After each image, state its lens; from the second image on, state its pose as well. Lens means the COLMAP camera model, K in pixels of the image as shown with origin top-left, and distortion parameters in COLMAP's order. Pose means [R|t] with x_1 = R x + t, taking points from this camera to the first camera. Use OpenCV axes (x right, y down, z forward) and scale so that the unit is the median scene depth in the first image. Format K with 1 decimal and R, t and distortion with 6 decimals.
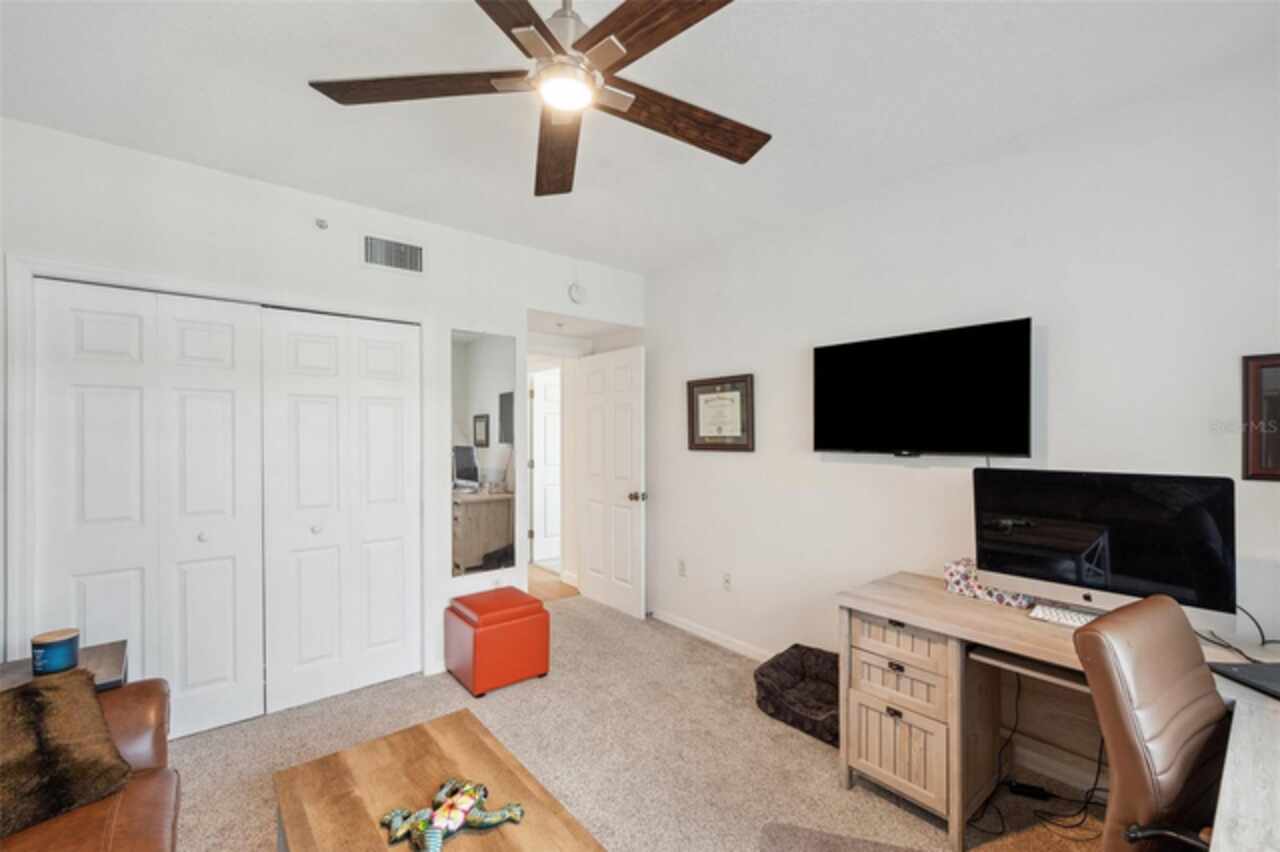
lens RADIAL K [[524.1, 0, 644.4], [0, 524.1, 435.5], [0, 0, 1]] dist [-0.000613, 0.000011]
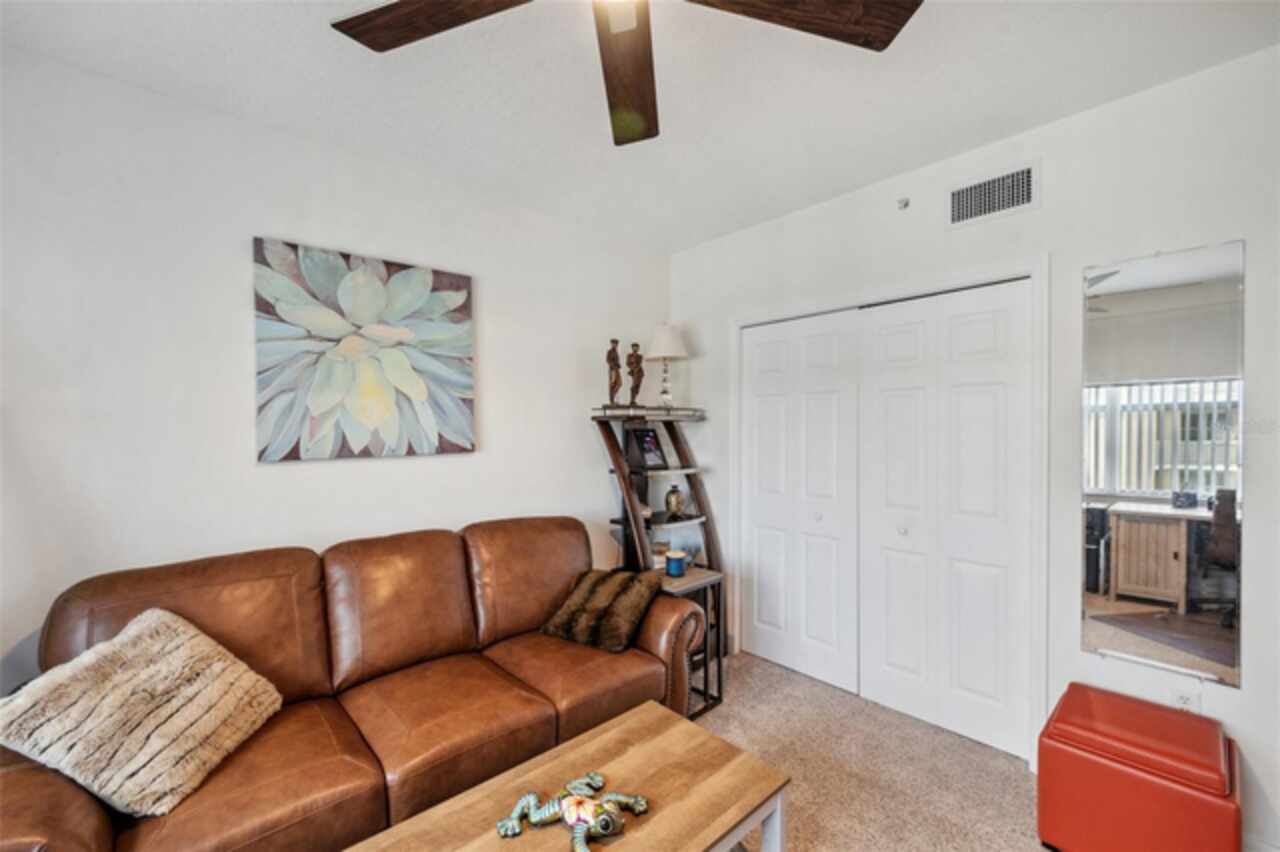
lens RADIAL K [[523.8, 0, 640.0], [0, 523.8, 426.0], [0, 0, 1]] dist [-0.000776, 0.007255]
pose [[0.045833, -0.000090, -0.998949, 0.297608], [-0.000377, 1.000000, -0.000107, -0.008324], [0.998949, 0.000381, 0.045833, 0.491569]]
